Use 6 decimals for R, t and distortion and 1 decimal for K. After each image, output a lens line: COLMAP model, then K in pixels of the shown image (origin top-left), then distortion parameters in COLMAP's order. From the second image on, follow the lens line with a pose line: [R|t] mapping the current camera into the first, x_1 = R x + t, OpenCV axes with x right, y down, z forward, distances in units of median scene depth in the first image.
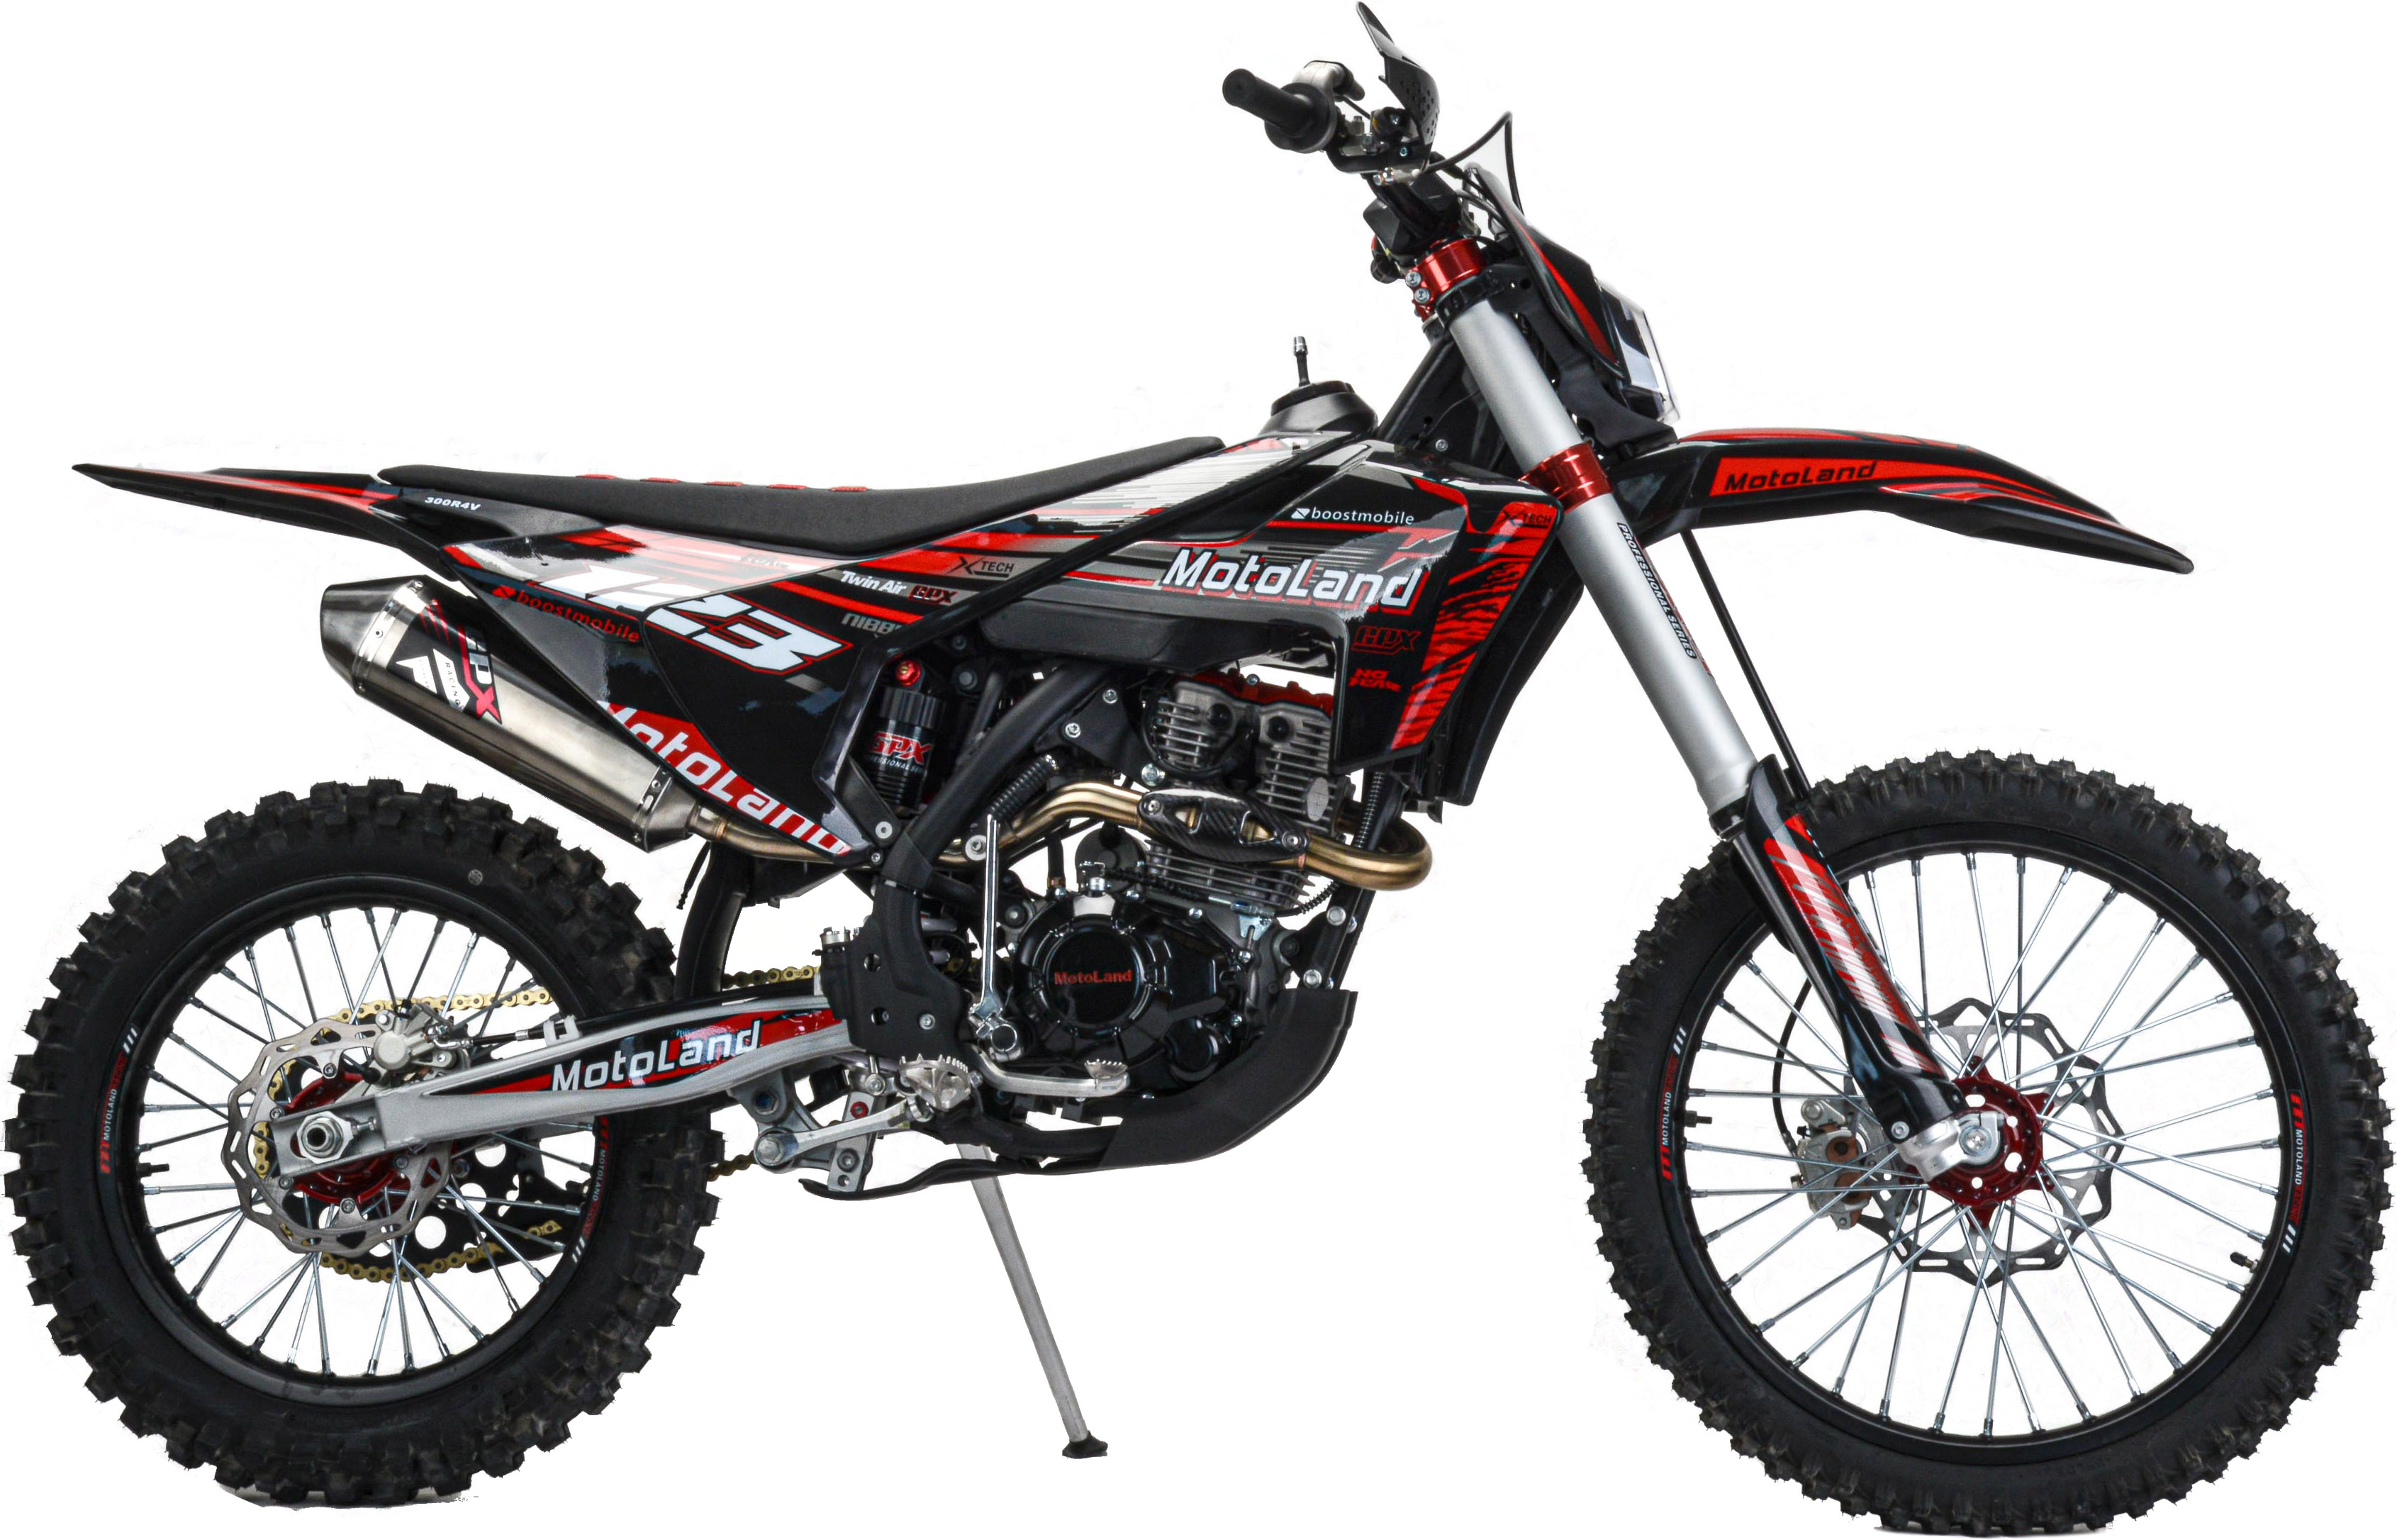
lens RADIAL K [[3887.4, 0, 1198.4], [0, 3887.4, 768.6], [0, 0, 1]] dist [-0.010008, 0.000000]
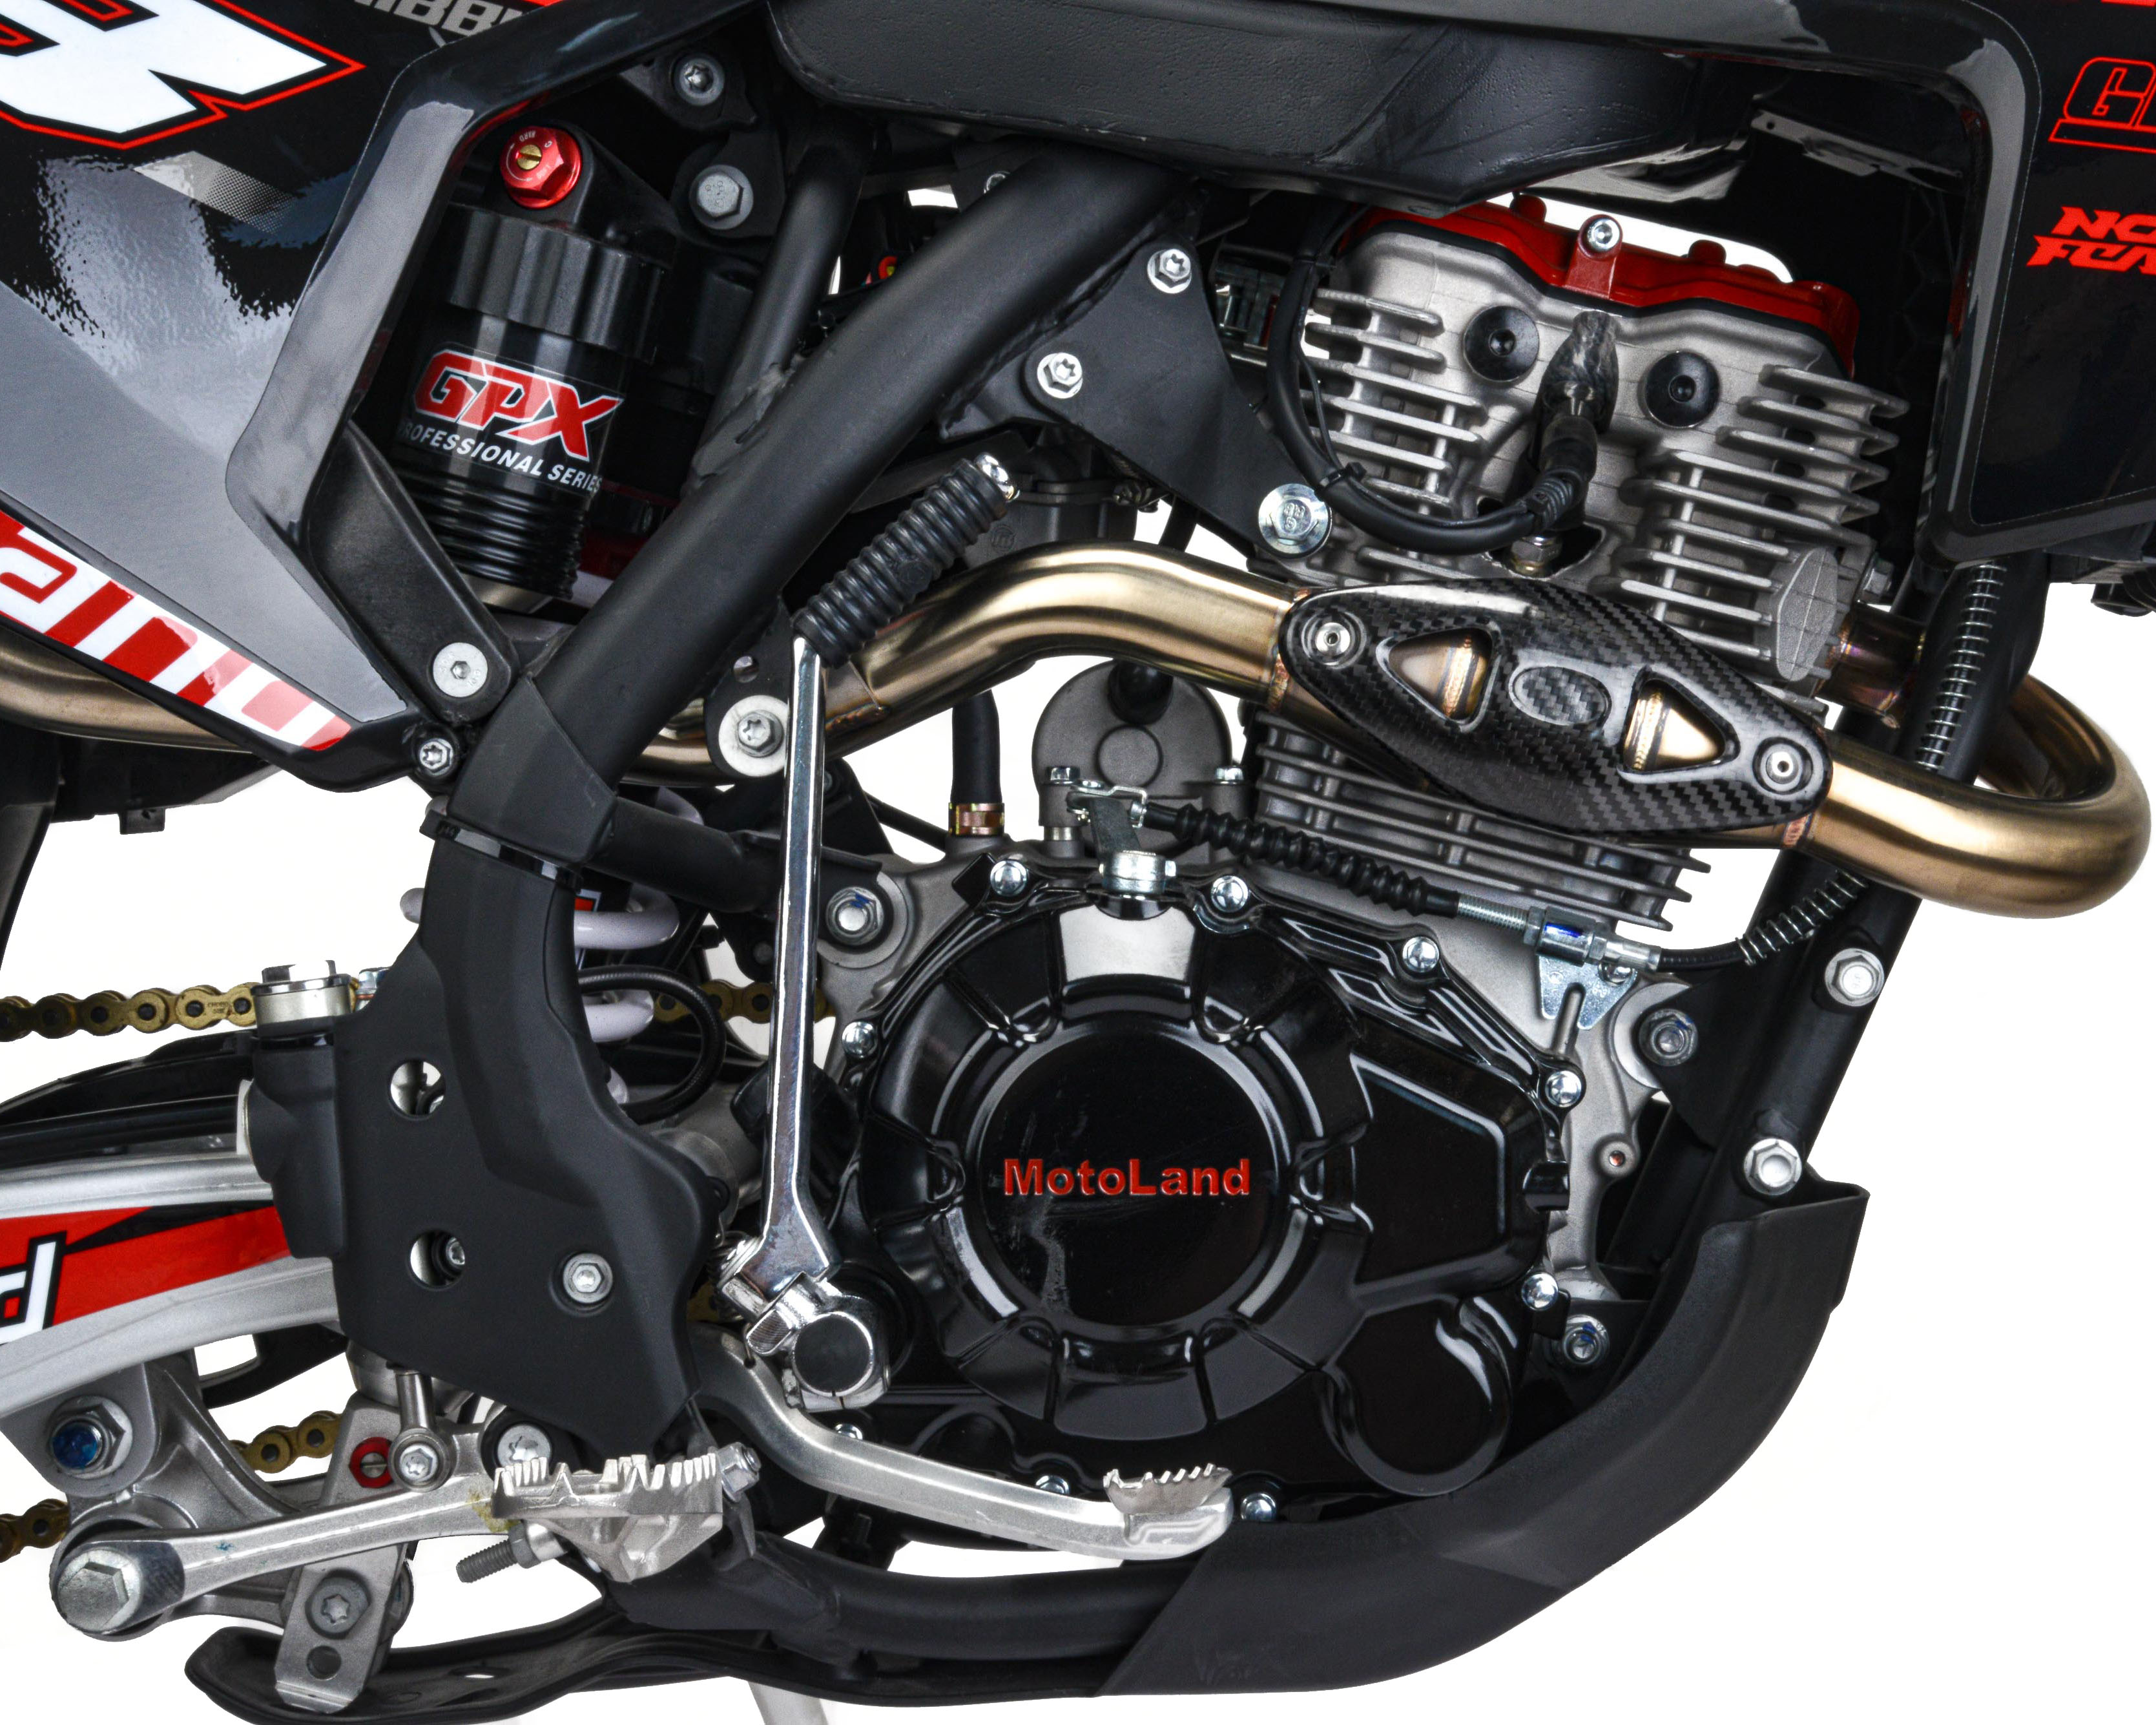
lens RADIAL K [[3917.3, 0, 1143.5], [0, 3917.3, 845.9], [0, 0, 1]] dist [0.322228, 0.000000]
pose [[0.996981, 0.025964, 0.073176, -0.048376], [-0.036117, 0.989345, 0.141039, -0.017609], [-0.068734, -0.143257, 0.987296, 0.671662]]
